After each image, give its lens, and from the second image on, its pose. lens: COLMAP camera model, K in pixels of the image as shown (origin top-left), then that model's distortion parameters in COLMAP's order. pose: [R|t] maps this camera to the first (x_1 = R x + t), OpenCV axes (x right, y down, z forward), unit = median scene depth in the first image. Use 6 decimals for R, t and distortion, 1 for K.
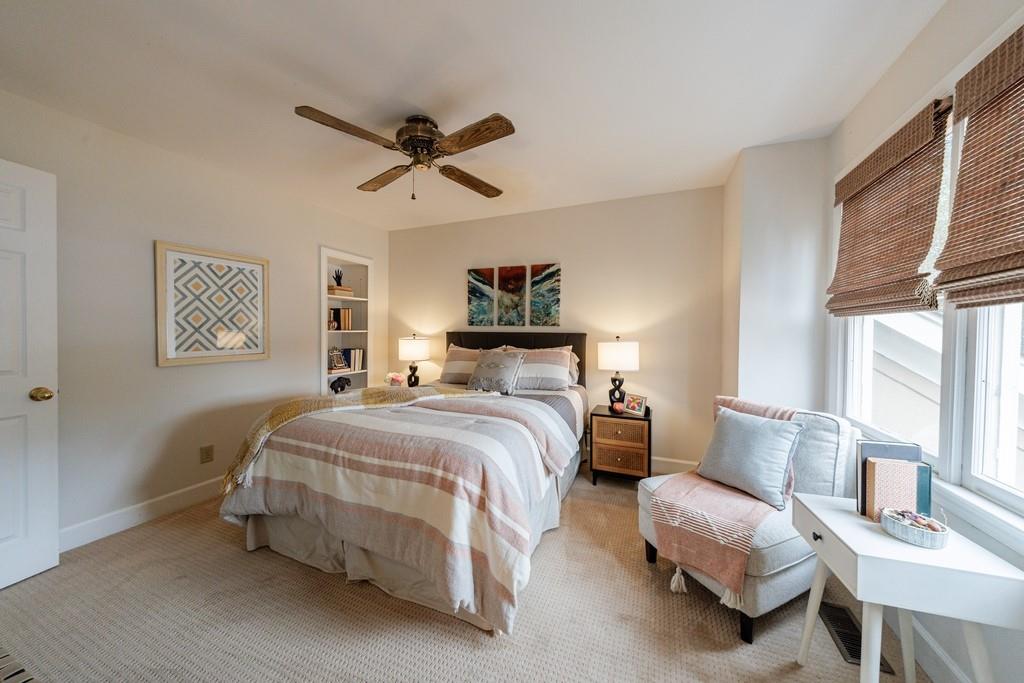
lens RADIAL K [[338.1, 0, 509.7], [0, 338.1, 339.3], [0, 0, 1]] dist [-0.005096, -0.000131]
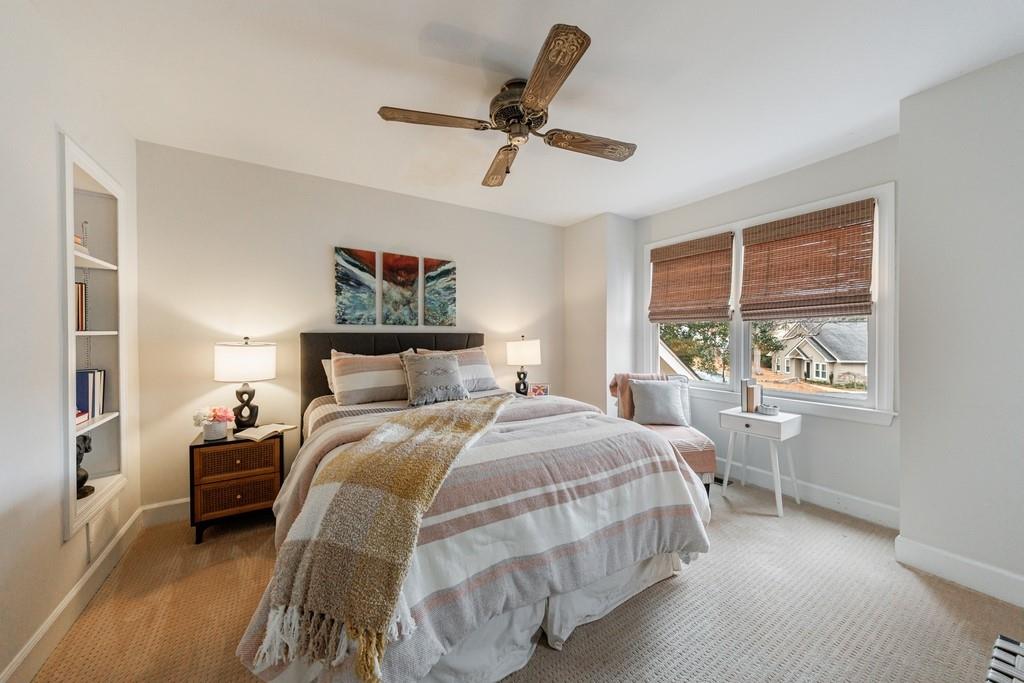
lens RADIAL K [[354.4, 0, 499.4], [0, 354.4, 335.9], [0, 0, 1]] dist [0.001057, -0.000012]
pose [[0.591367, -0.010206, 0.806338, -0.575564], [0.022777, 0.999732, -0.004050, -0.004473], [-0.806081, 0.020761, 0.591442, 0.289127]]
